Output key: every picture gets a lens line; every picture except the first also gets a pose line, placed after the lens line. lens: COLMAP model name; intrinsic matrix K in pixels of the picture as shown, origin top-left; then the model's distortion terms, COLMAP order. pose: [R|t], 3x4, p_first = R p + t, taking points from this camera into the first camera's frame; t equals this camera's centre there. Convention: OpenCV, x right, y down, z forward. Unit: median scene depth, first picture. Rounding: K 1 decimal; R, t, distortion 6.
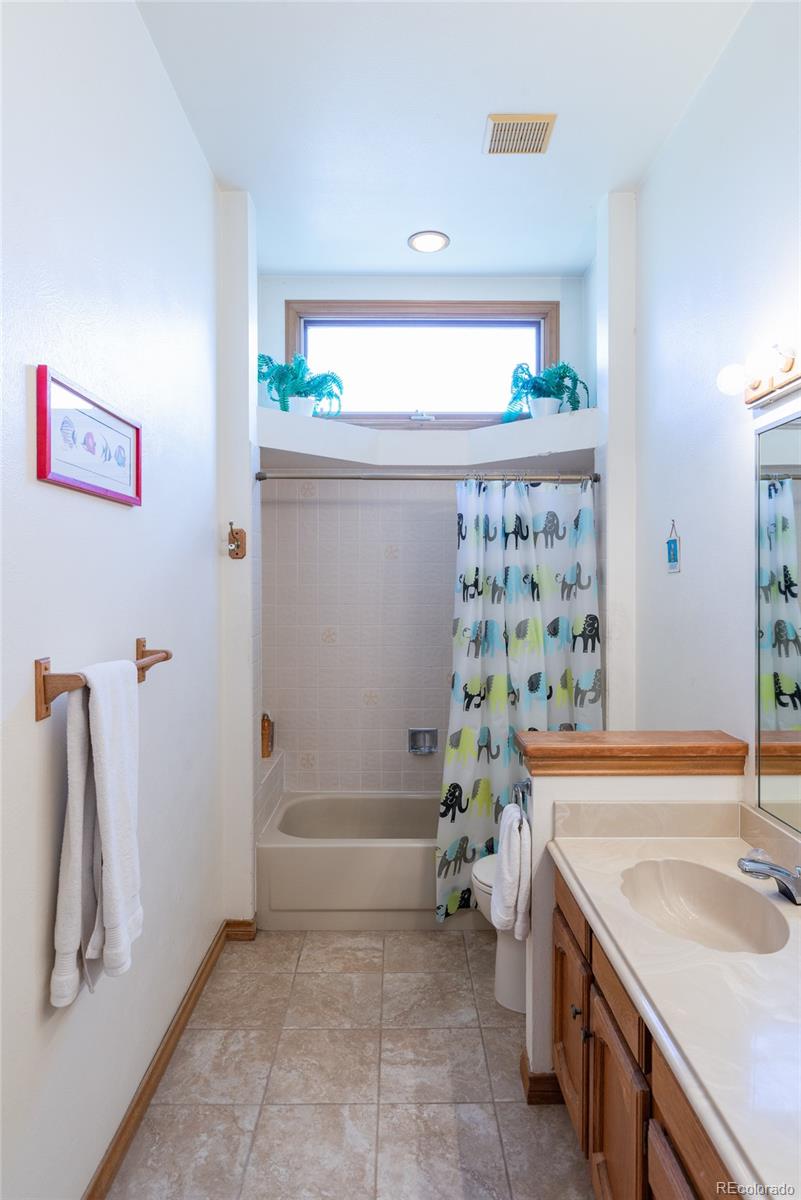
lens RADIAL K [[708.1, 0, 400.5], [0, 708.1, 600.0], [0, 0, 1]] dist [-0.000172, 0.000059]
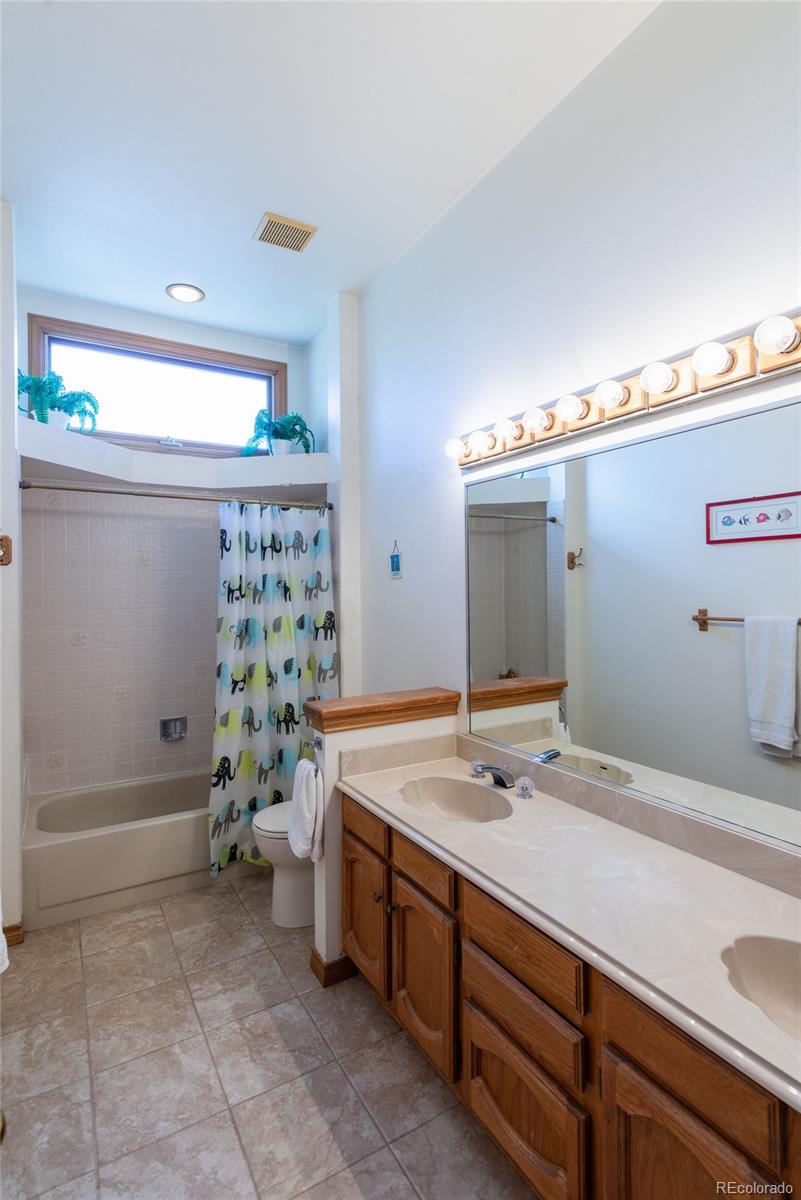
lens RADIAL K [[603.3, 0, 400.5], [0, 603.3, 600.0], [0, 0, 1]] dist [-0.001369, 0.000683]
pose [[0.860860, -0.017694, 0.508535, -0.180462], [0.021791, 0.999760, -0.002103, 0.005276], [-0.508376, 0.012892, 0.861039, -0.022641]]
